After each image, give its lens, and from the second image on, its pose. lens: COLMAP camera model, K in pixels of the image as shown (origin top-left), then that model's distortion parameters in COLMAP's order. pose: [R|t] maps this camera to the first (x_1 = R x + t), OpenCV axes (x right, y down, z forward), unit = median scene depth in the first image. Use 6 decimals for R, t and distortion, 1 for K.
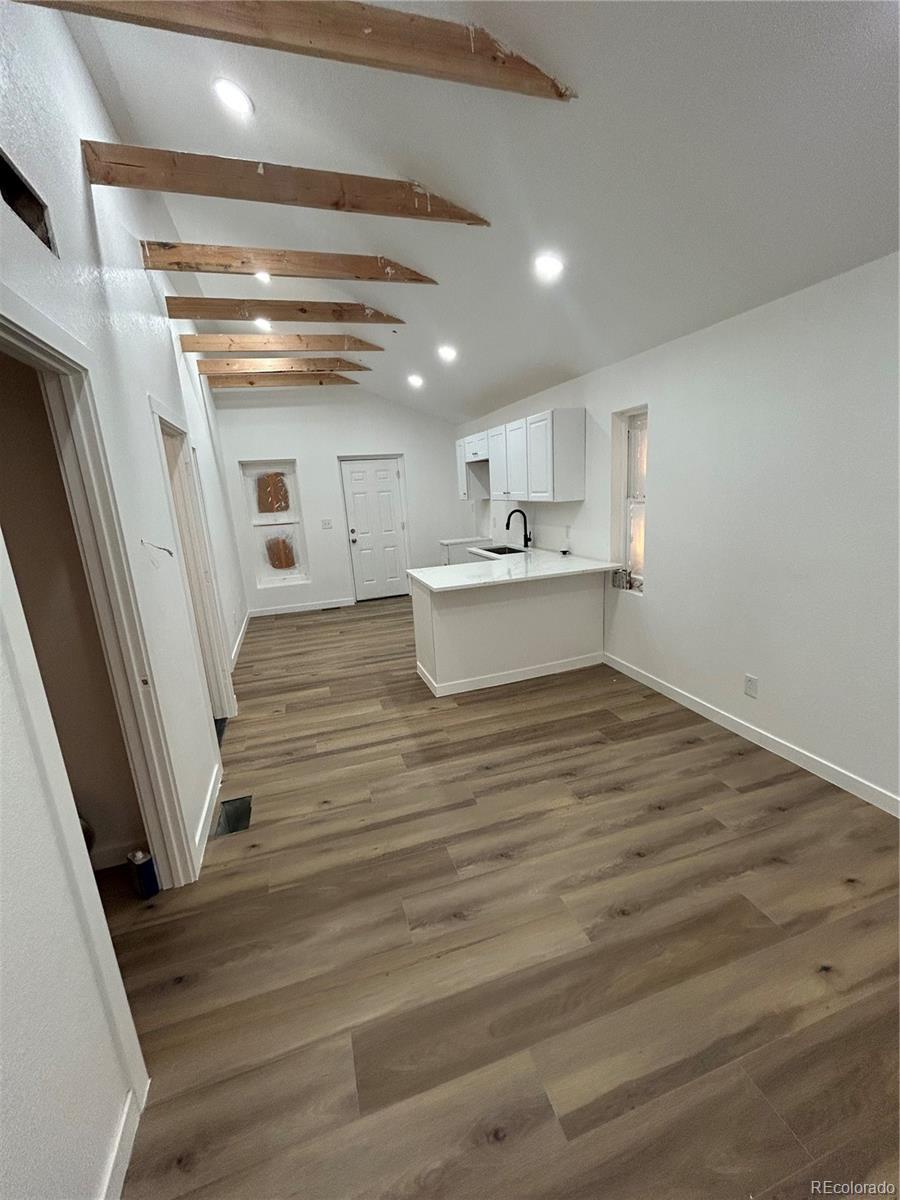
lens RADIAL K [[483.3, 0, 454.0], [0, 483.3, 597.8], [0, 0, 1]] dist [0.000622, -0.000150]
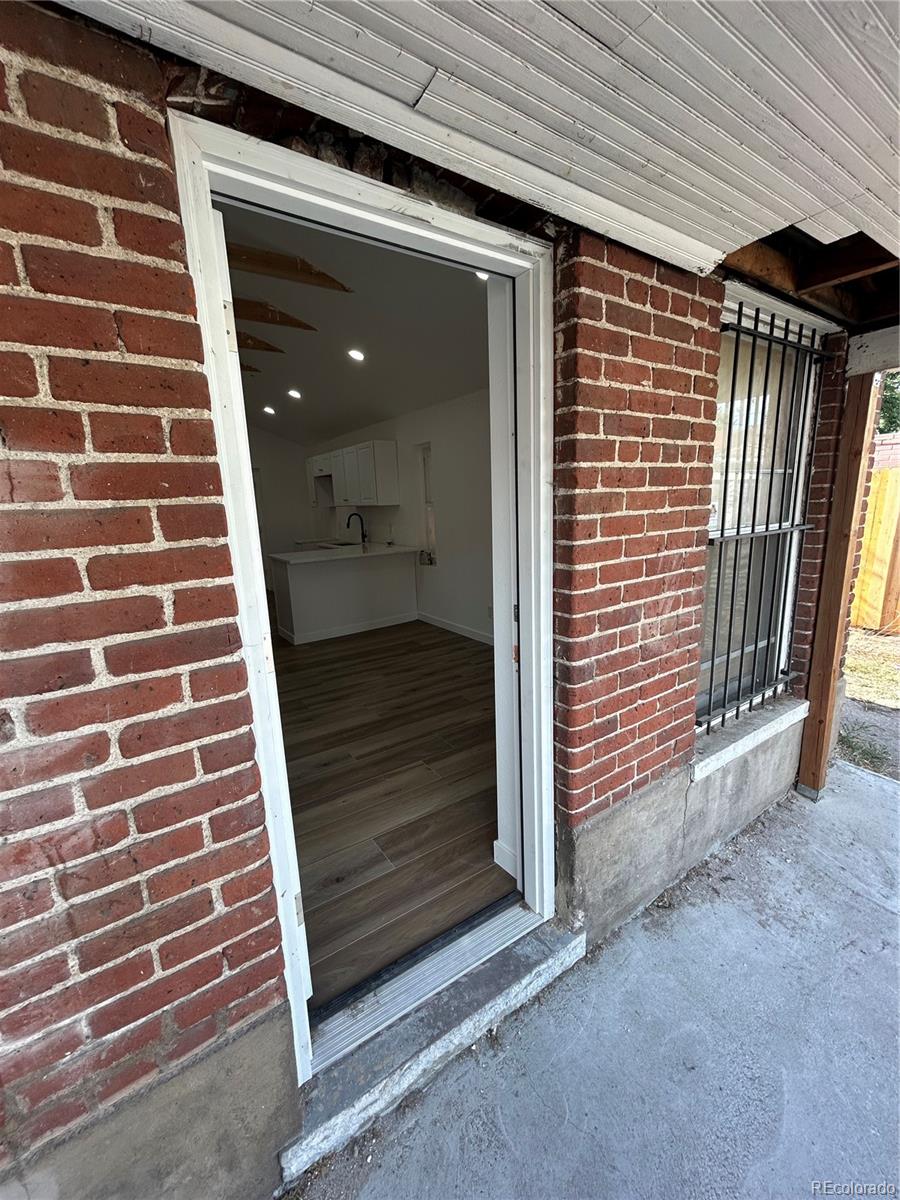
lens RADIAL K [[483.3, 0, 448.1], [0, 483.3, 600.8], [0, 0, 1]] dist [0.000622, -0.000150]
pose [[0.963097, -0.034211, 0.266971, 0.021275], [0.043434, 0.998644, -0.028716, 0.144749], [-0.265627, 0.039252, 0.963277, -0.448242]]
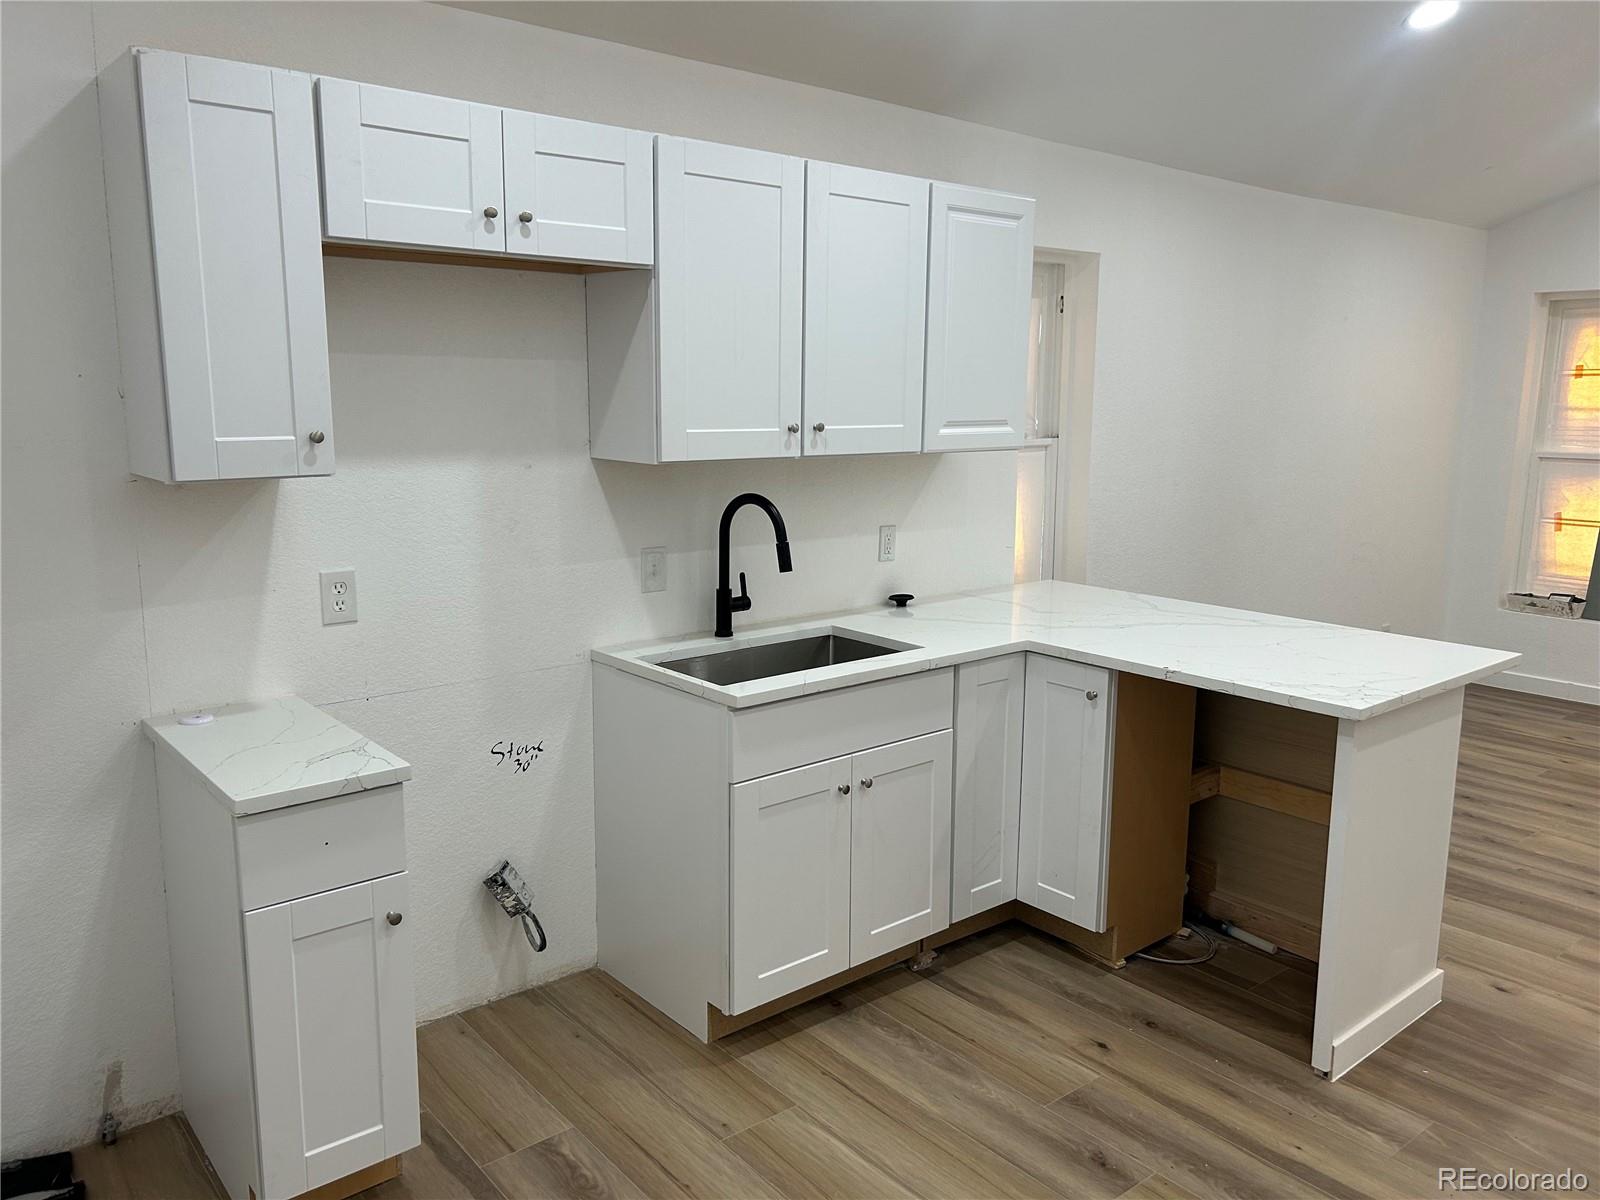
lens RADIAL K [[1203.0, 0, 803.6], [0, 1203.0, 588.4], [0, 0, 1]] dist [0.062019, -0.072581]
pose [[-0.370142, -0.103222, 0.923223, -0.657636], [0.219159, 0.956054, 0.194758, -0.353000], [-0.902754, 0.274421, -0.331254, 1.672667]]
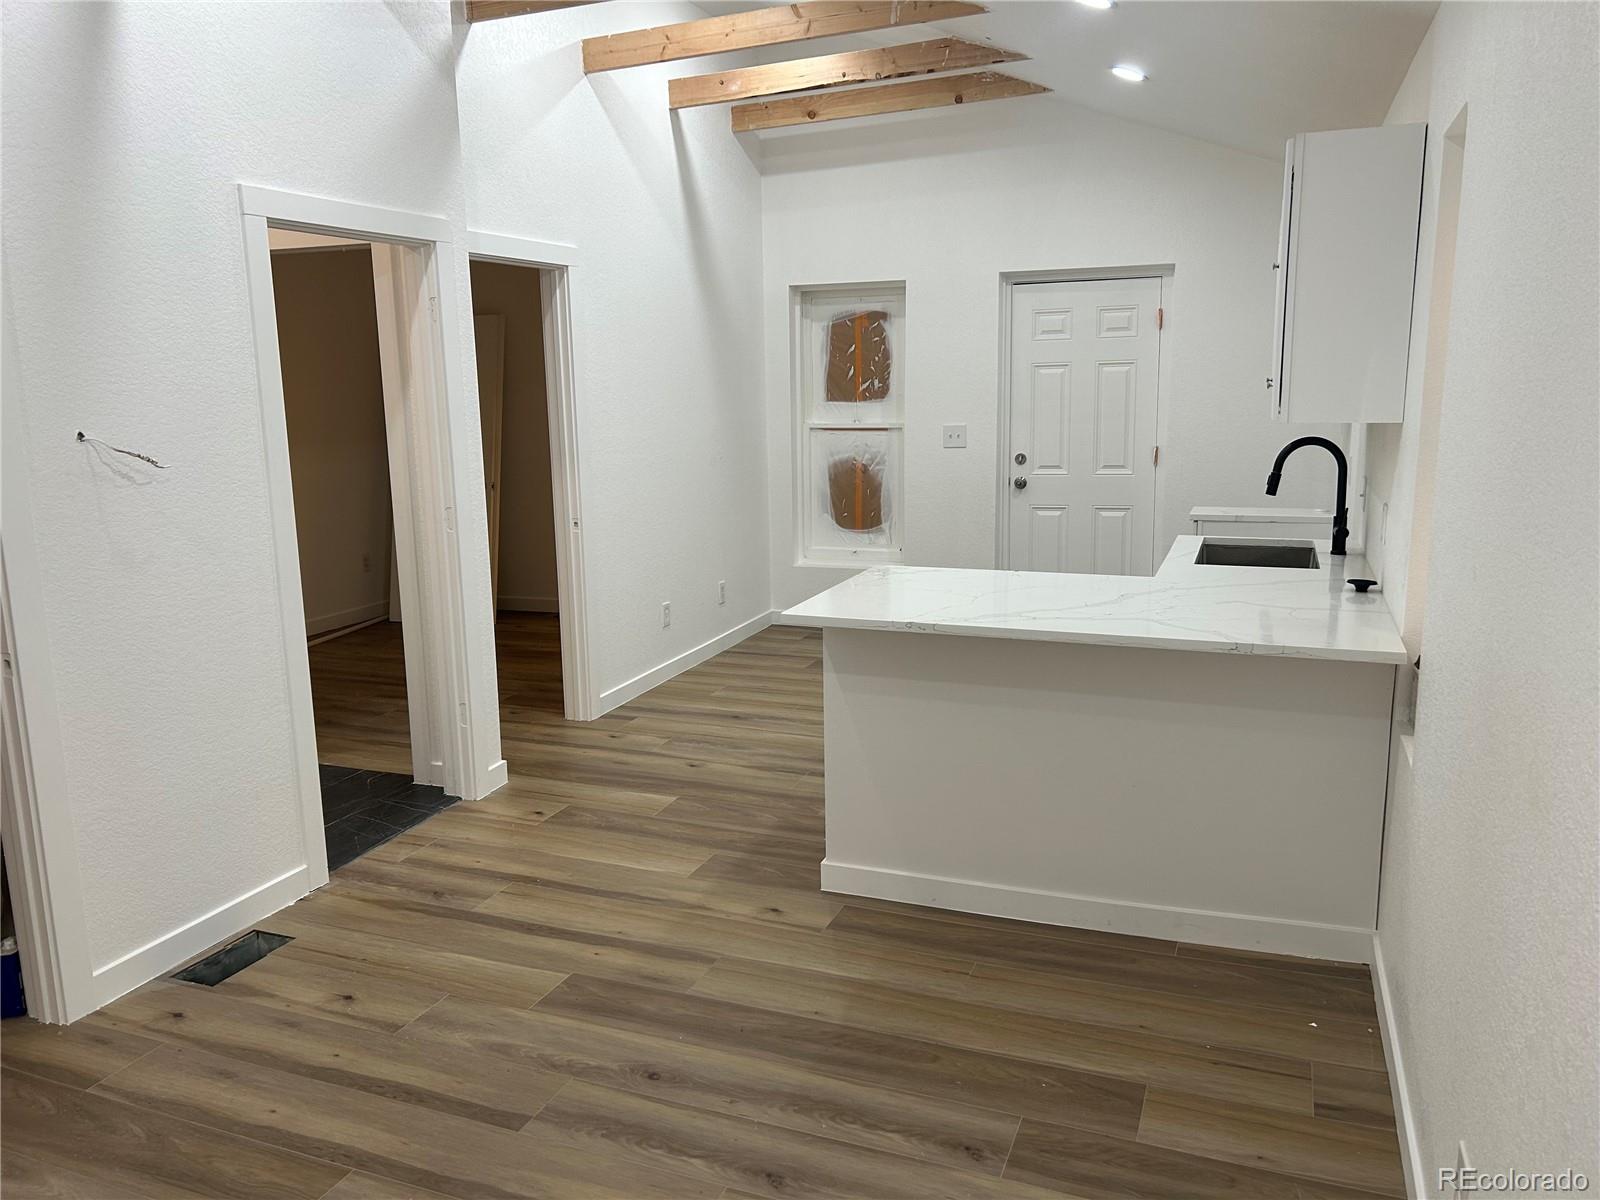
lens RADIAL K [[1203.0, 0, 796.7], [0, 1203.0, 597.6], [0, 0, 1]] dist [0.062019, -0.072581]
pose [[0.770928, 0.162173, -0.615930, 0.539487], [-0.169629, 0.984393, 0.046873, -0.076509], [0.613918, 0.068344, 0.786405, 0.199682]]
